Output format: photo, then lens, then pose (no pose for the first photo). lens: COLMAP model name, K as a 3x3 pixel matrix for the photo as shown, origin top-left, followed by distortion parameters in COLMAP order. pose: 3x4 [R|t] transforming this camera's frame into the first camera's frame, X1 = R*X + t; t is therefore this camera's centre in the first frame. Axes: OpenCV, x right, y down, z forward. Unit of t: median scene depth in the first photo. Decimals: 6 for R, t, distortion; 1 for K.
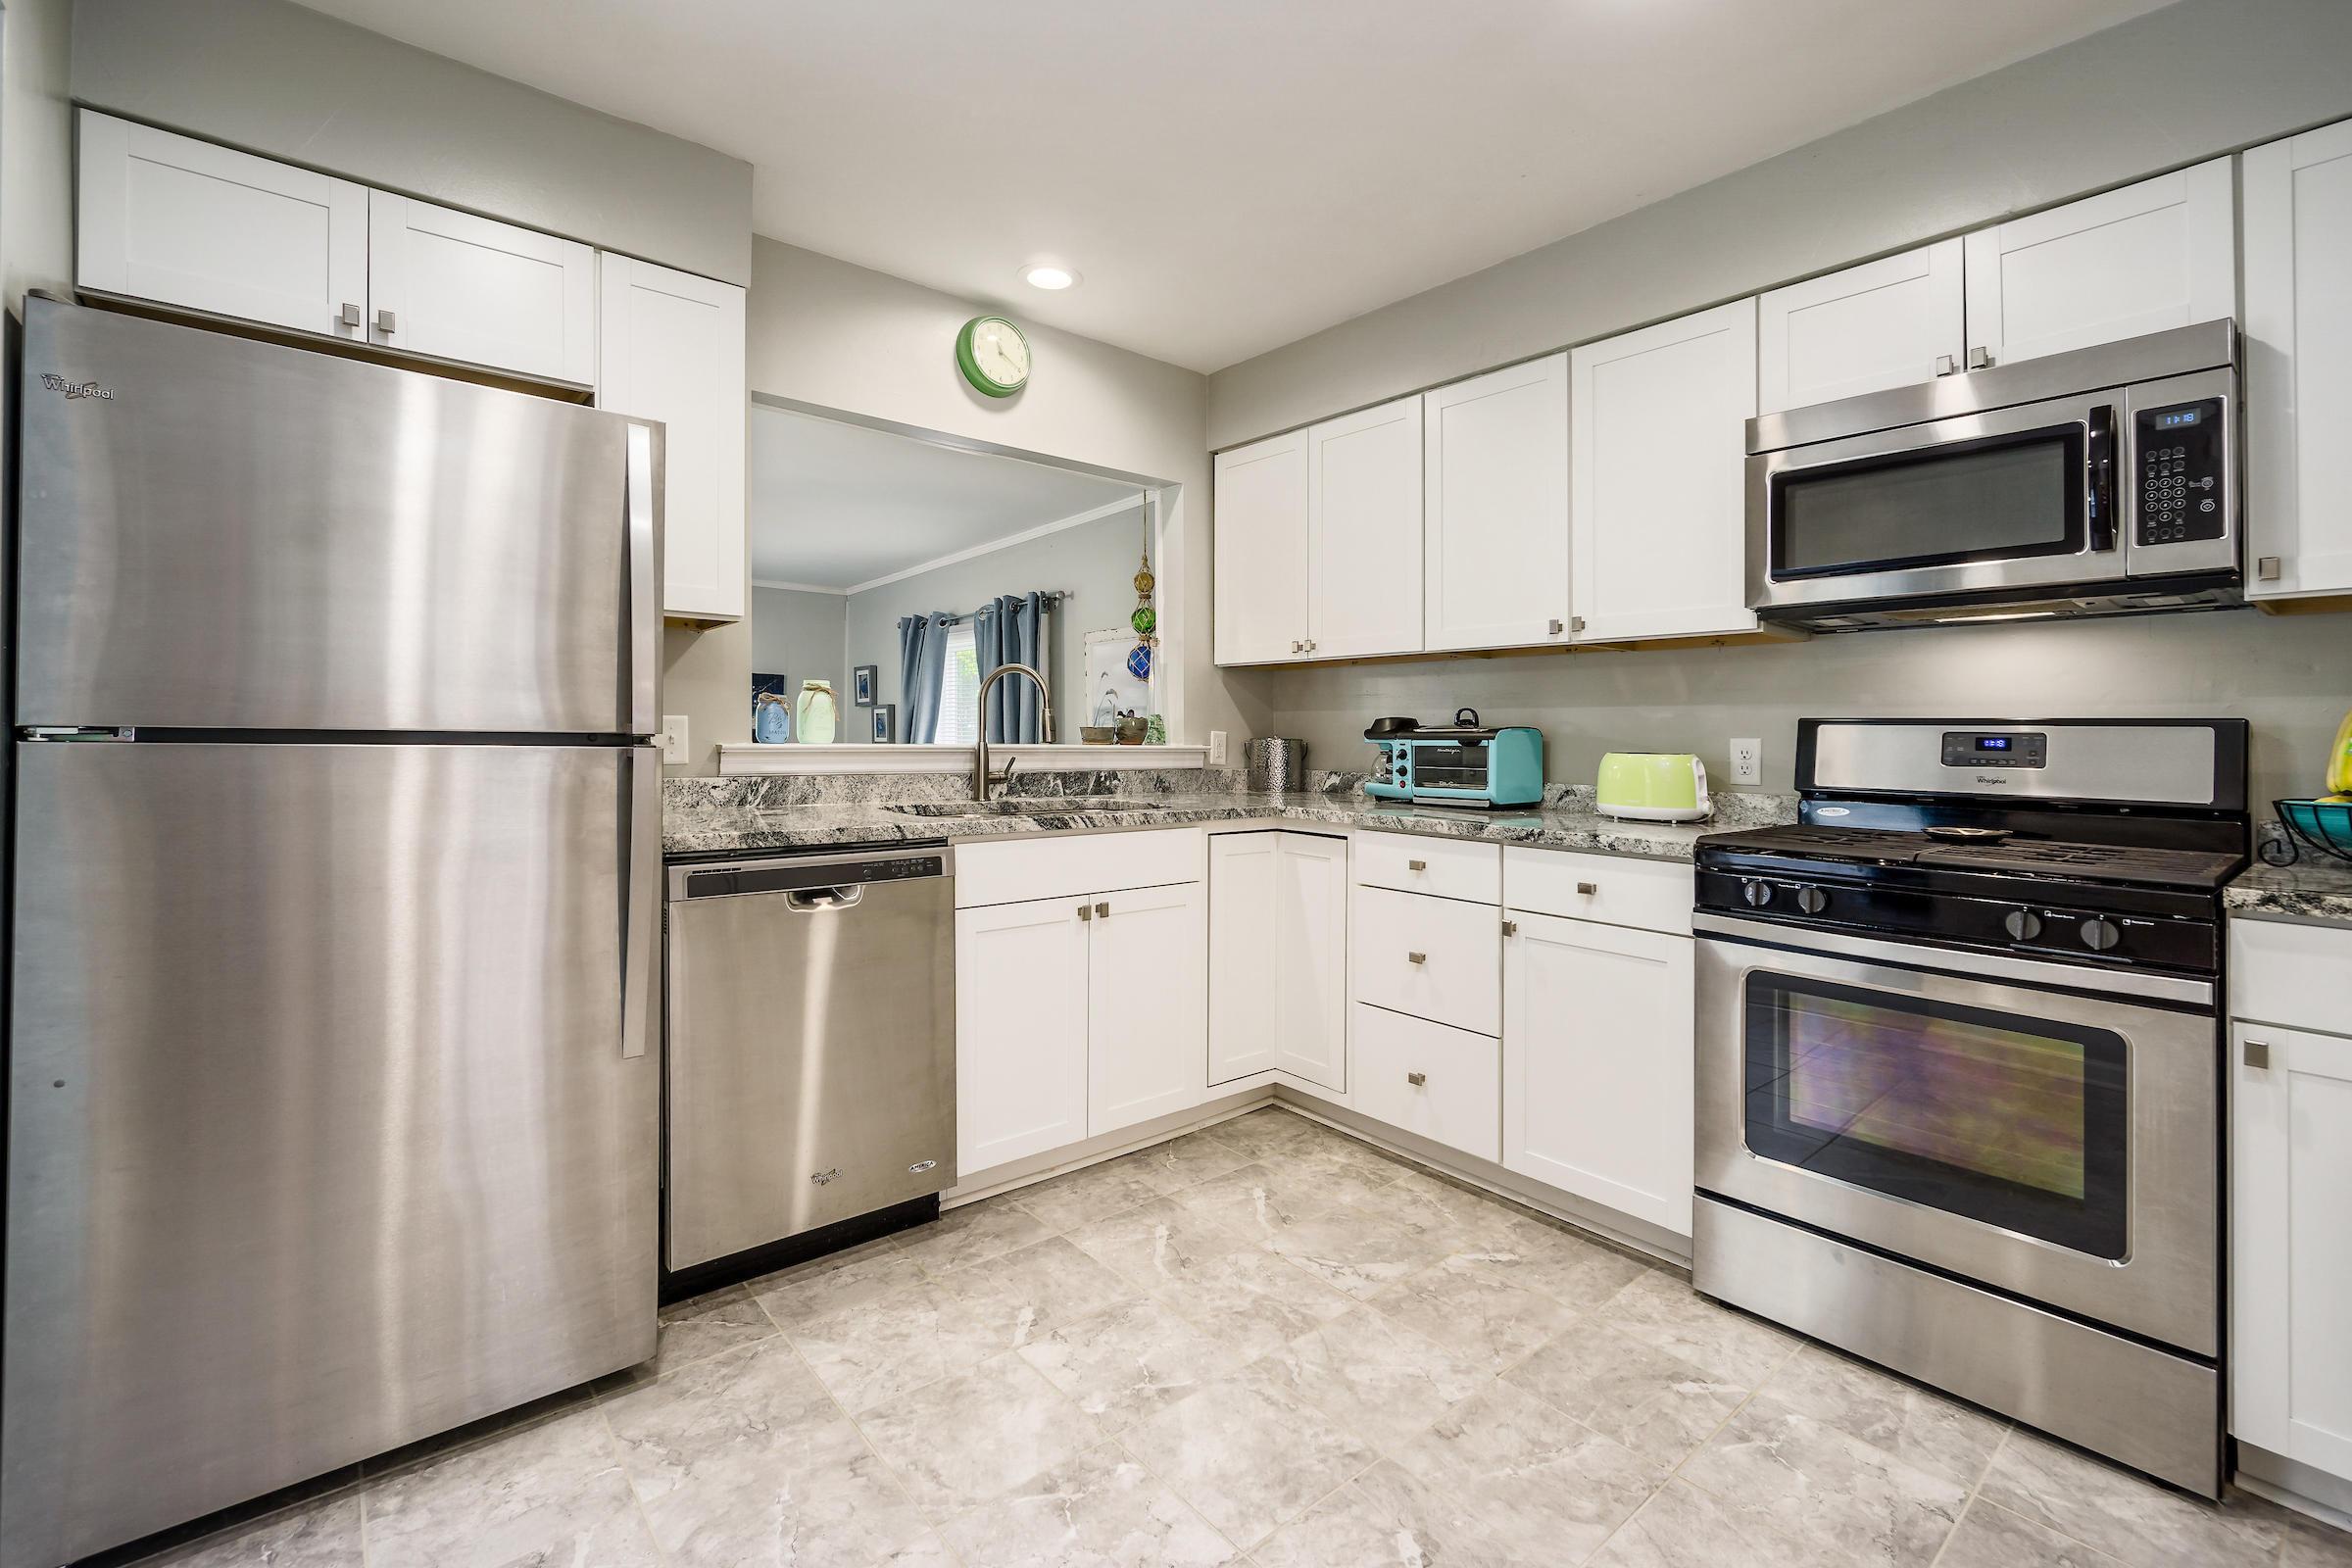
lens RADIAL K [[1031.4, 0, 1180.8], [0, 1031.4, 737.9], [0, 0, 1]] dist [0.002404, 0.000052]
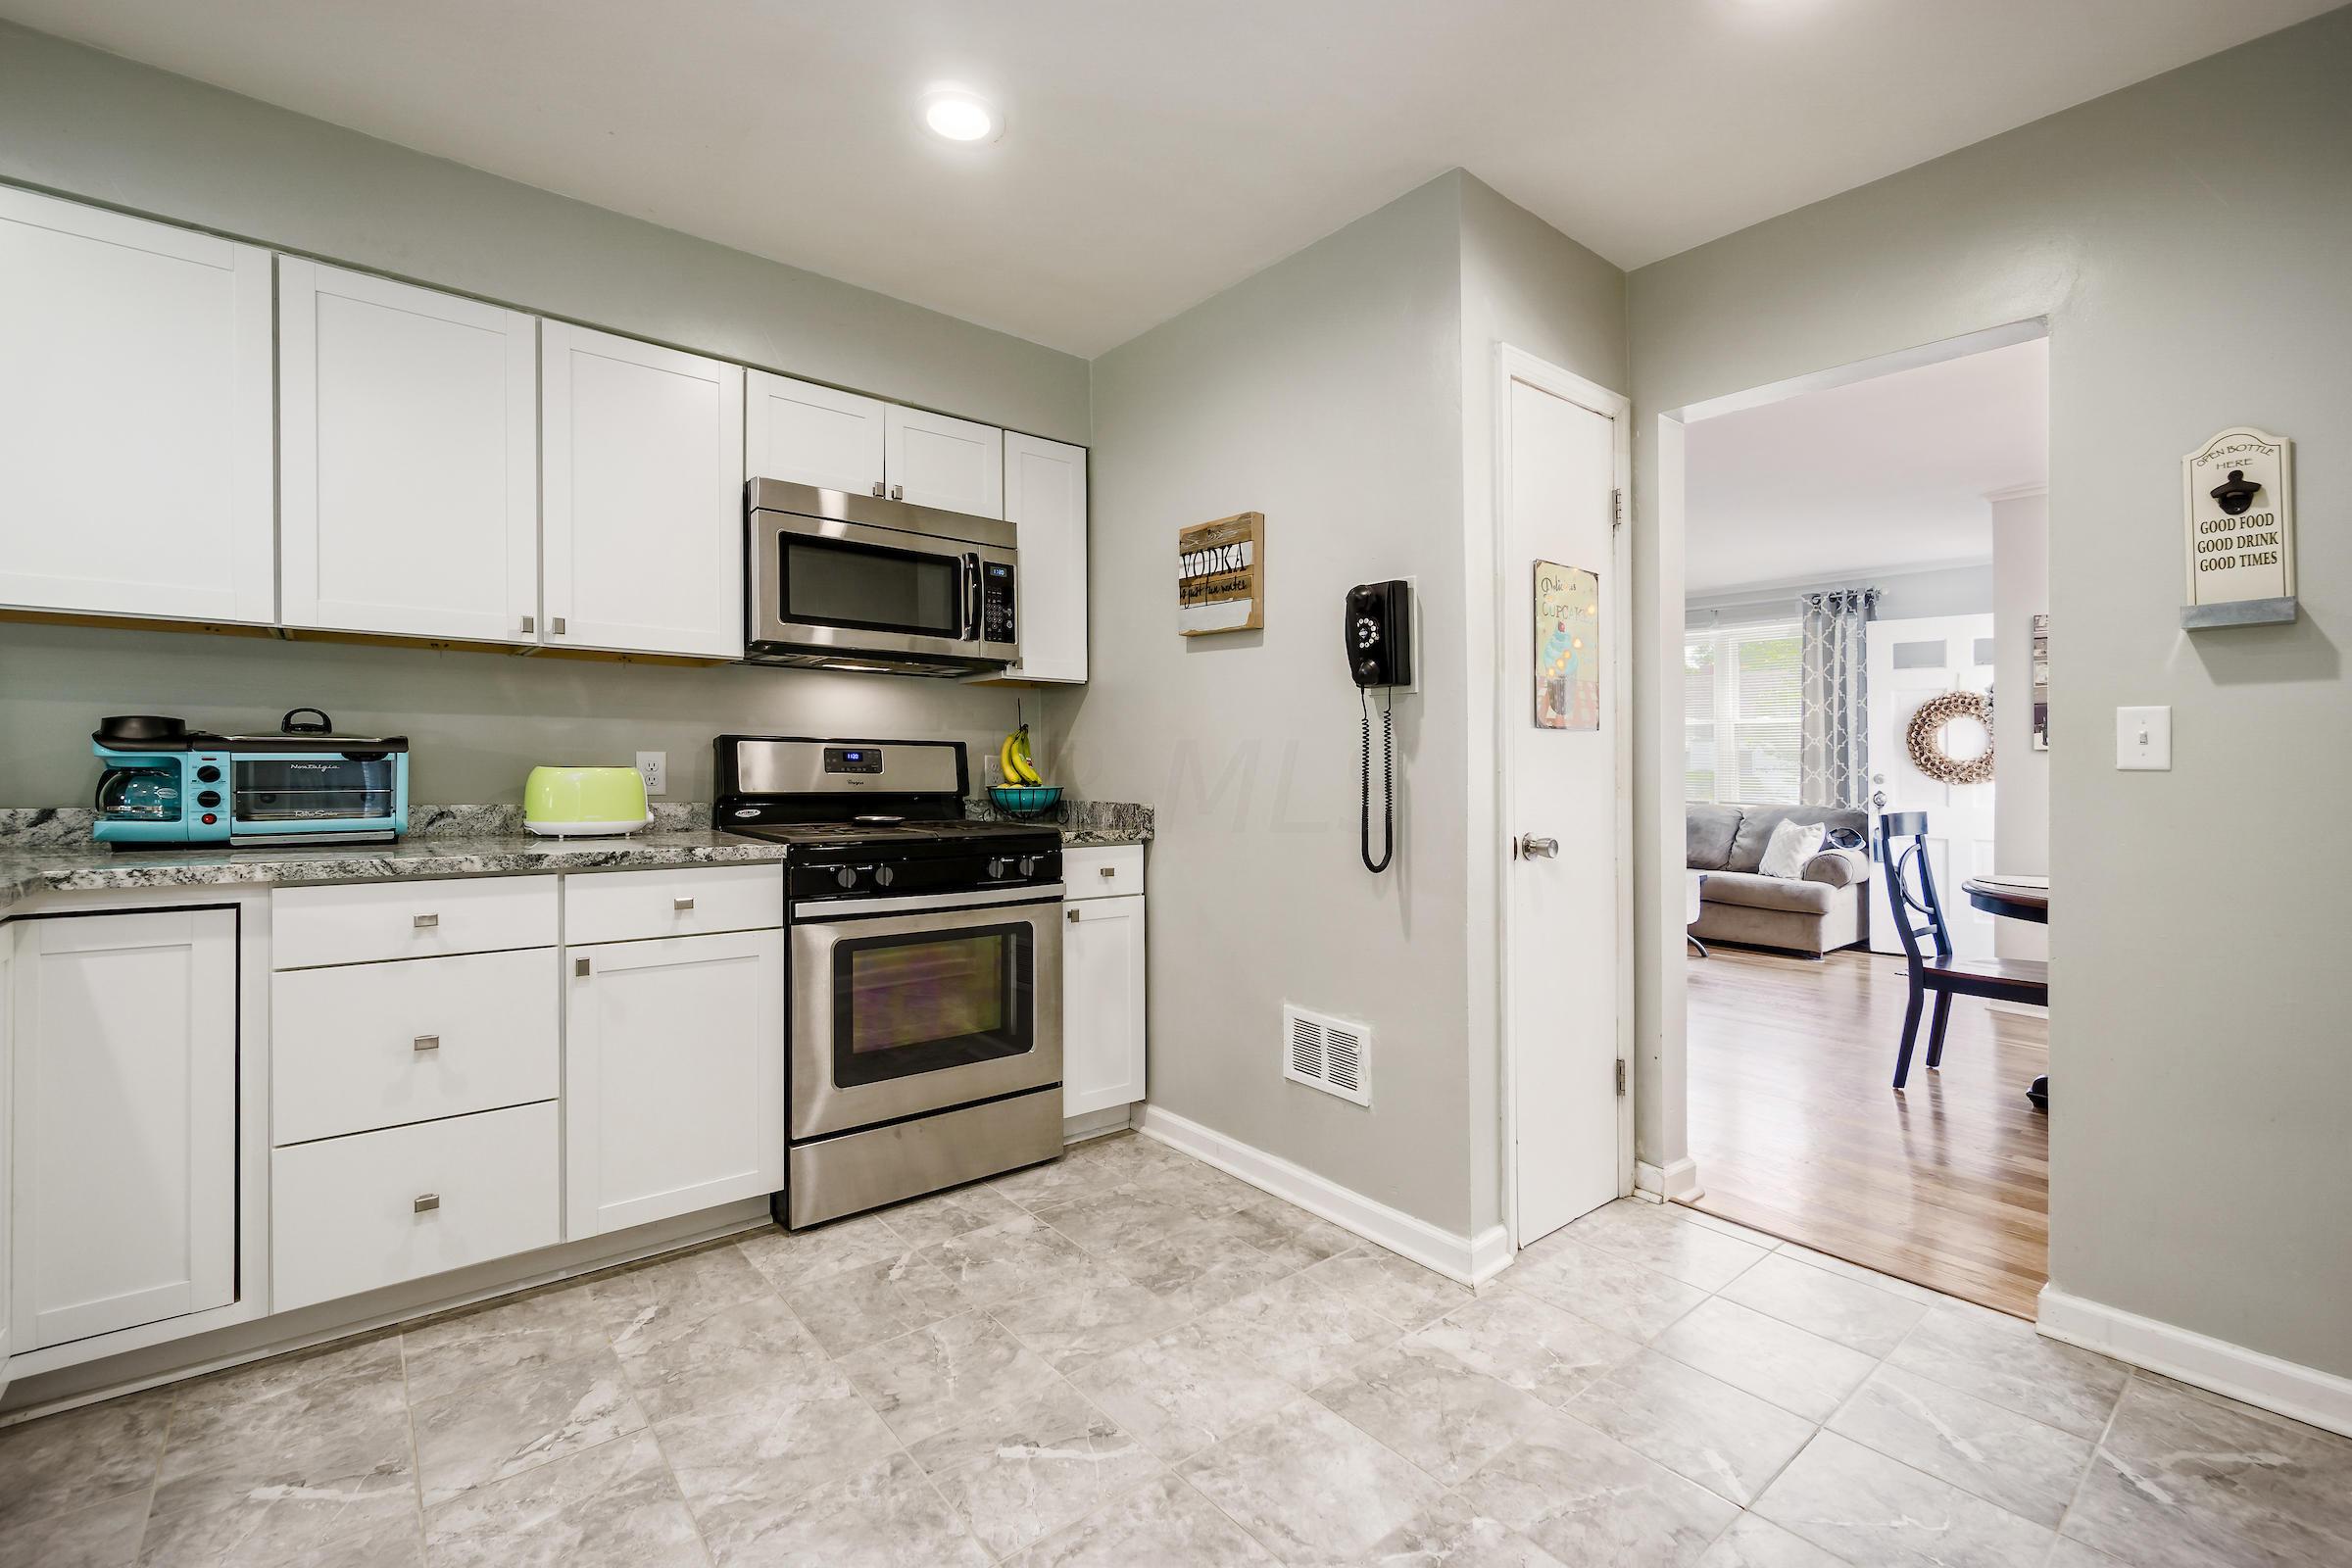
lens RADIAL K [[1031.4, 0, 1167.9], [0, 1031.4, 752.2], [0, 0, 1]] dist [0.002404, 0.000052]
pose [[0.020697, 0.000519, 0.999786, -0.594163], [-0.007814, 0.999969, -0.000357, -0.003250], [-0.999755, -0.007805, 0.020700, 0.513610]]
